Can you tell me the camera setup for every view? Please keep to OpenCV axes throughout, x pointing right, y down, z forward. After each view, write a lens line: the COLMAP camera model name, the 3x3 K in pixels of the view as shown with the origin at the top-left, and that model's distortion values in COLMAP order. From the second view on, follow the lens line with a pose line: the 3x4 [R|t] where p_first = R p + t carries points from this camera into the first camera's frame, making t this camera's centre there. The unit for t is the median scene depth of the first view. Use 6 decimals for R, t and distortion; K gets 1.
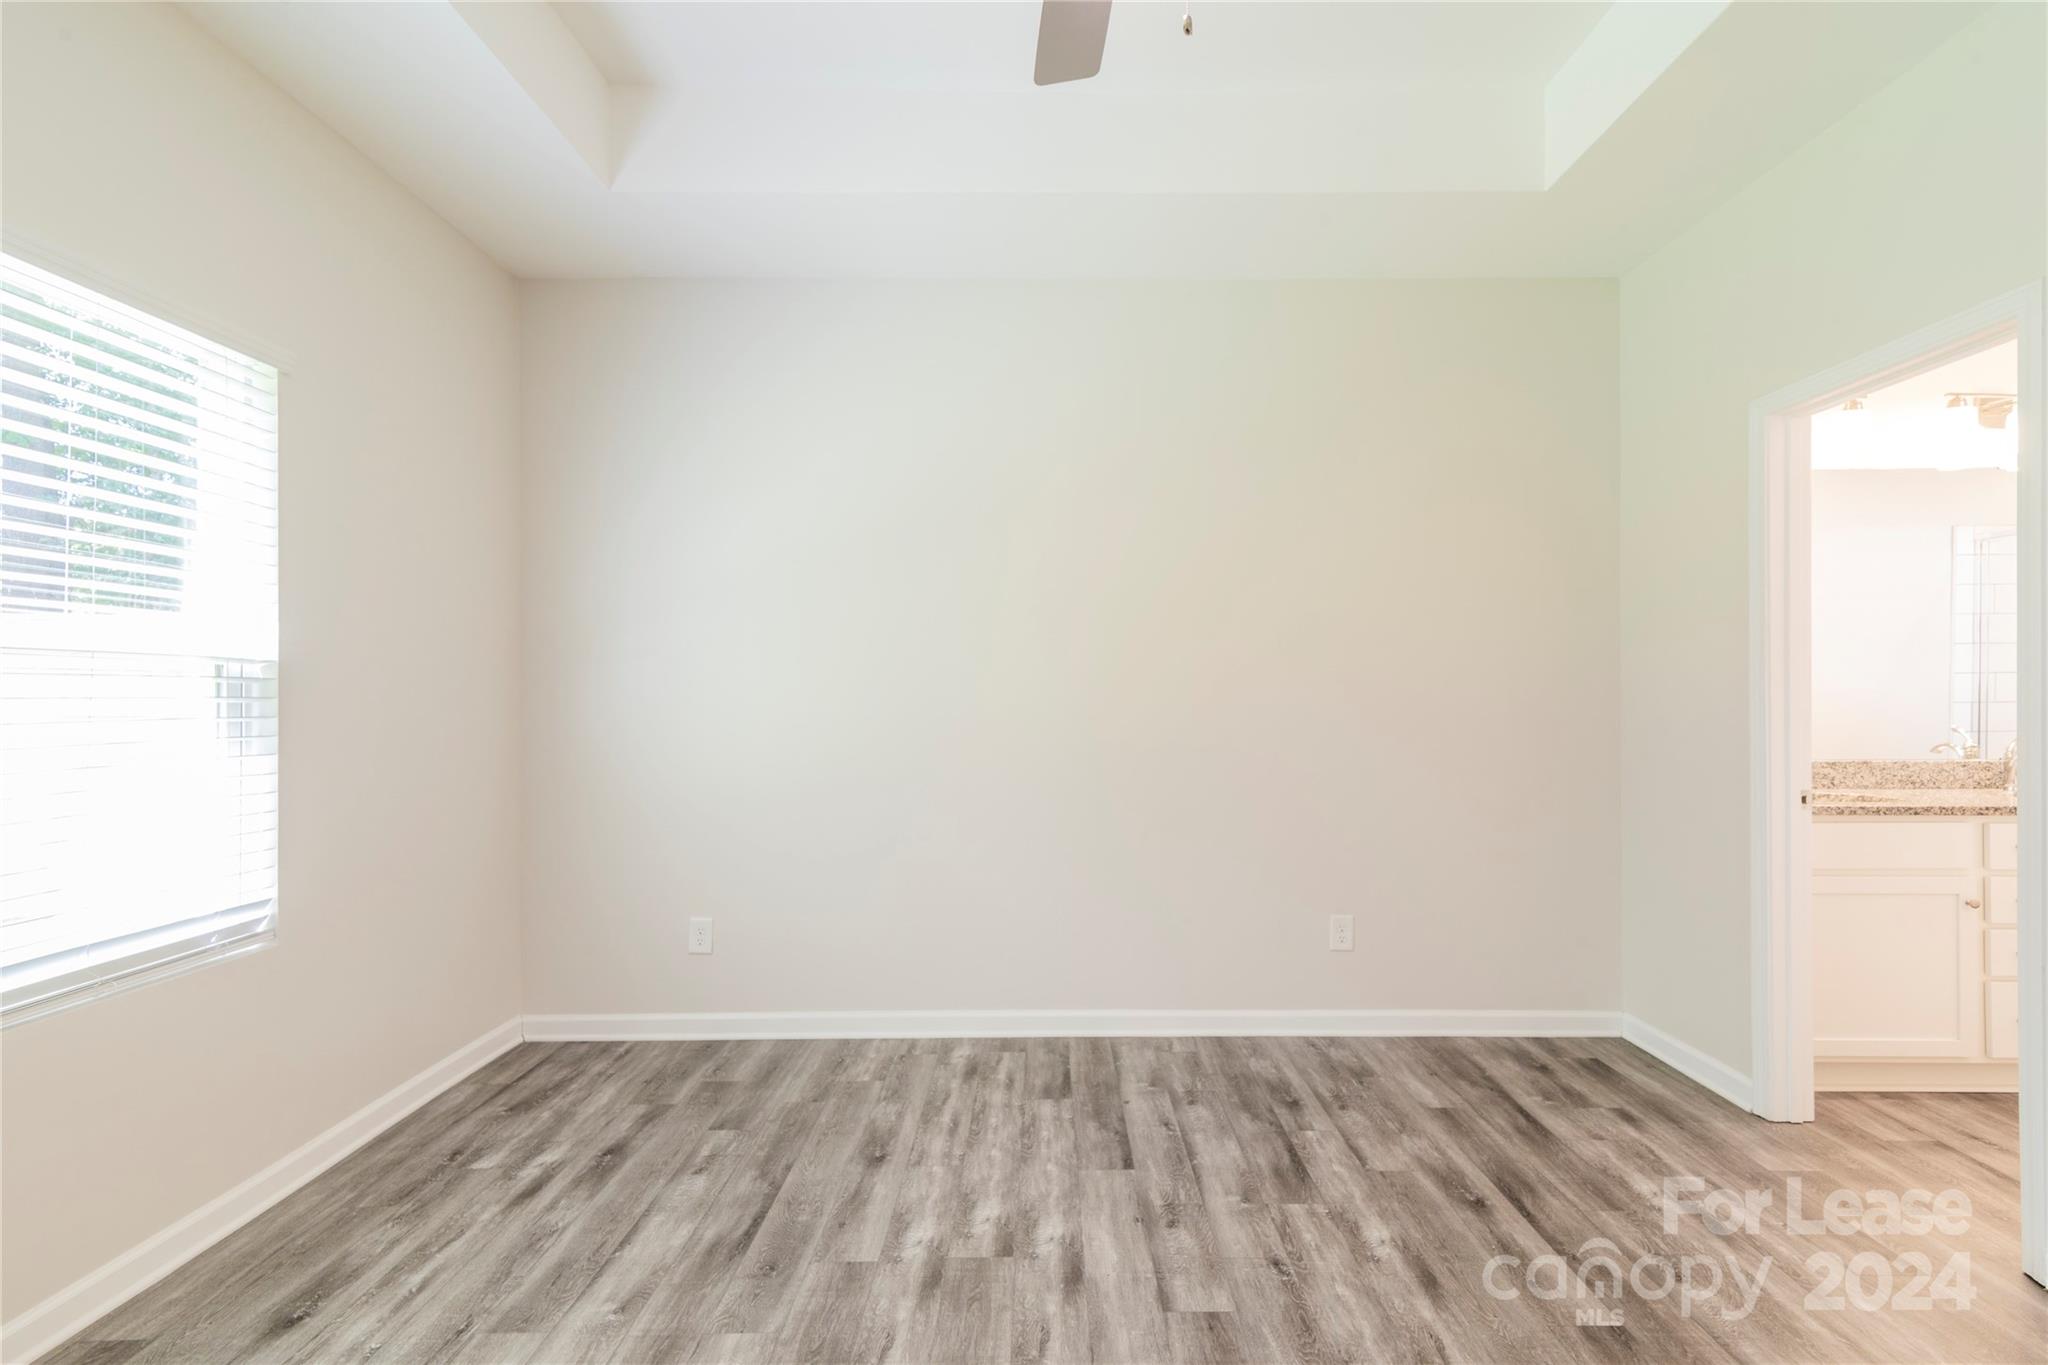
lens RADIAL K [[957.9, 0, 1037.3], [0, 957.9, 696.4], [0, 0, 1]] dist [0.015447, -0.002268]
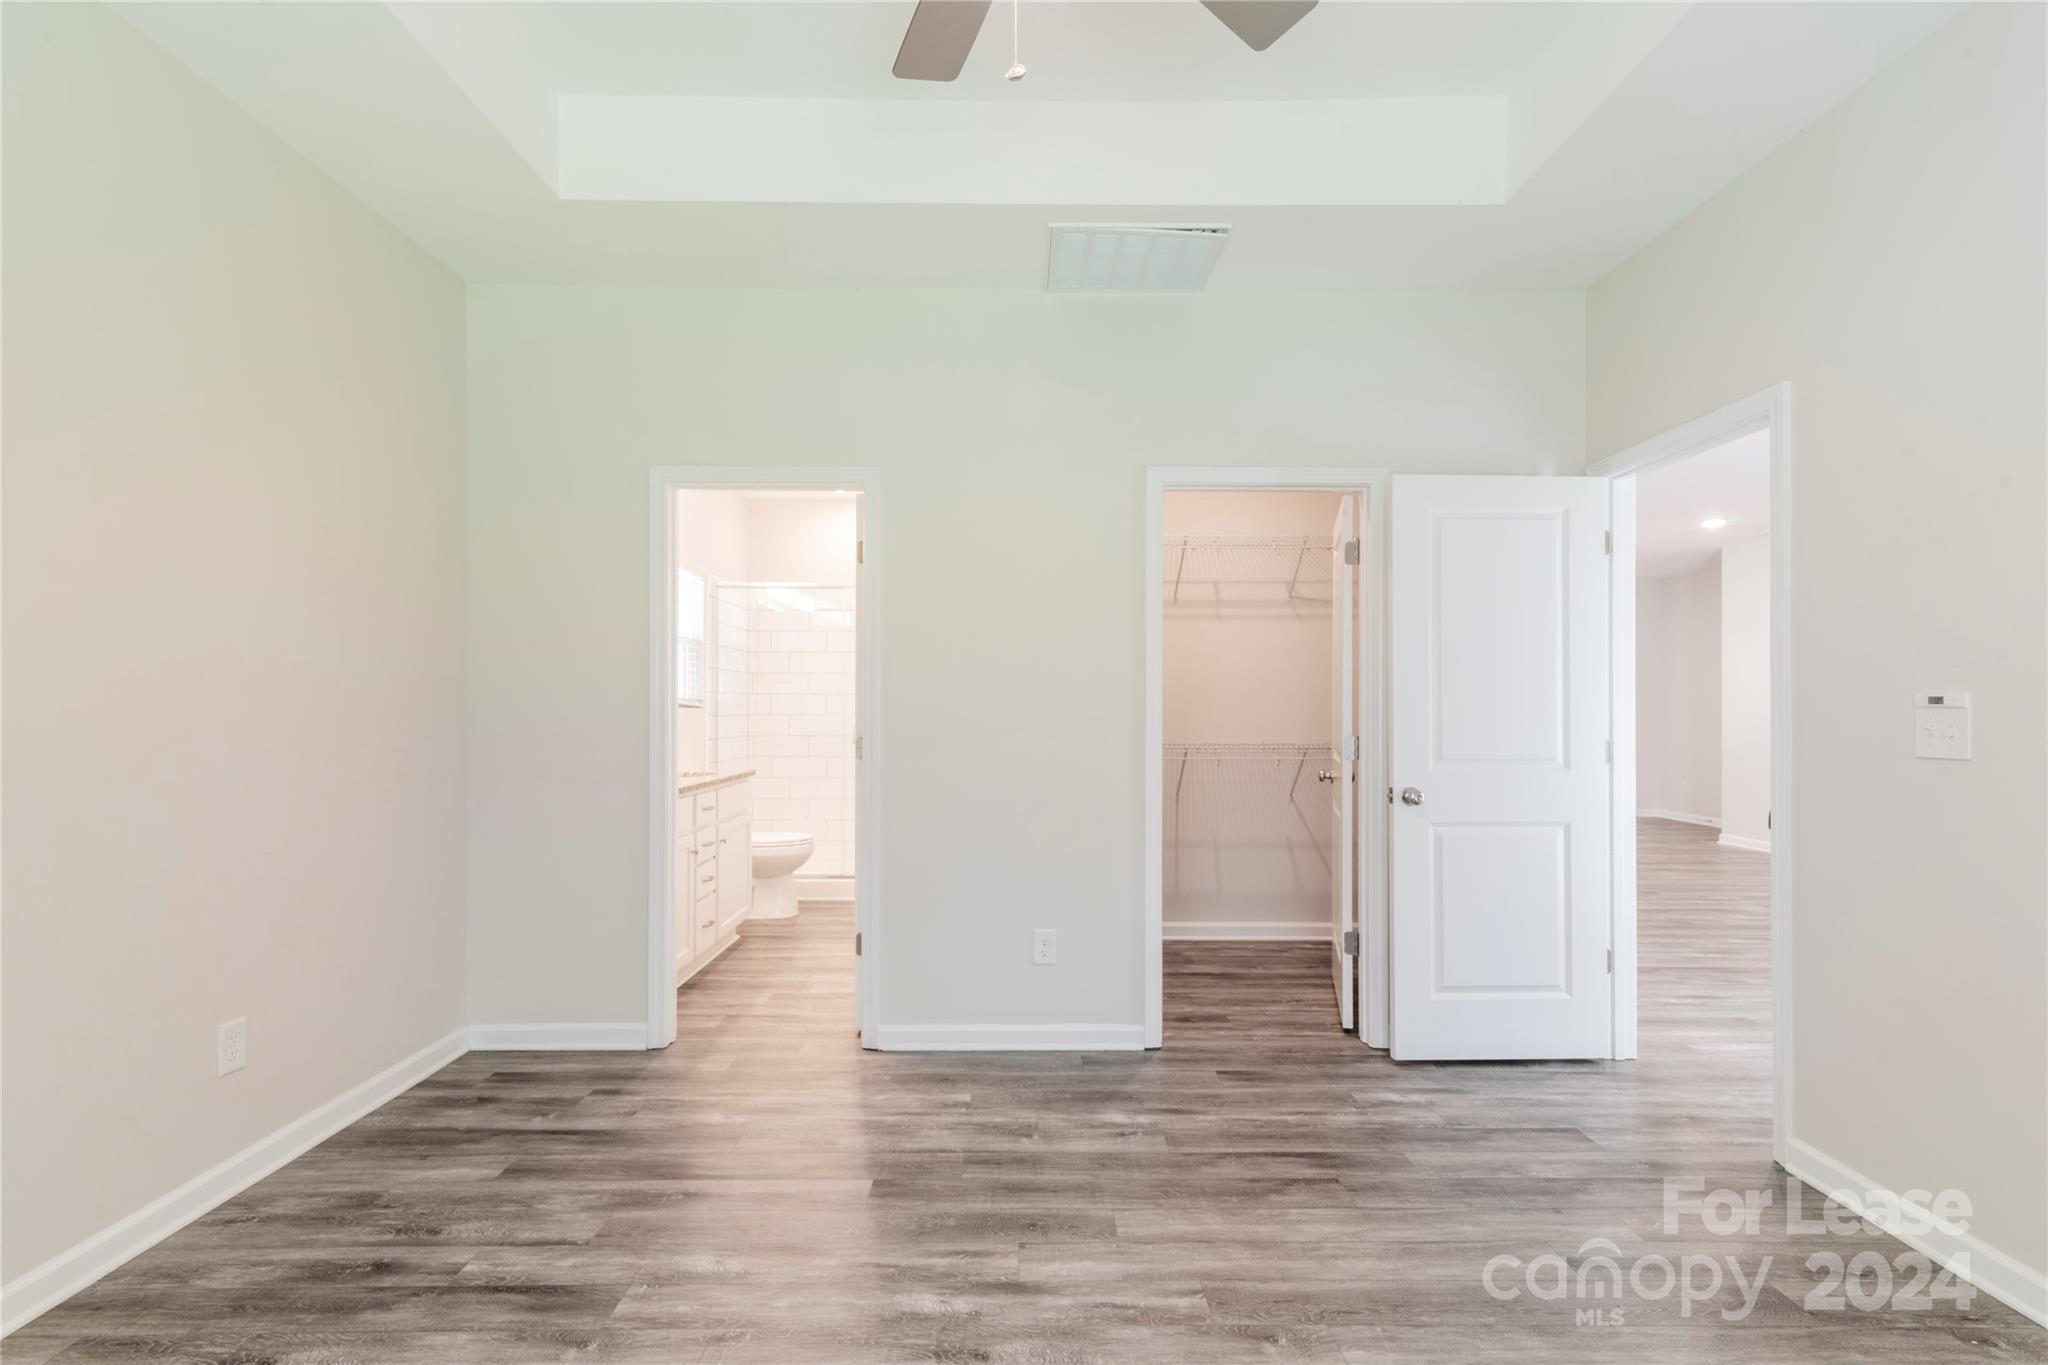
lens RADIAL K [[957.9, 0, 1023.3], [0, 957.9, 682.8], [0, 0, 1]] dist [0.015447, -0.002268]
pose [[-0.001015, 0.027356, 0.999625, -0.476026], [-0.001979, 0.999624, -0.027358, -0.000503], [-0.999998, -0.002006, -0.000960, 0.509956]]
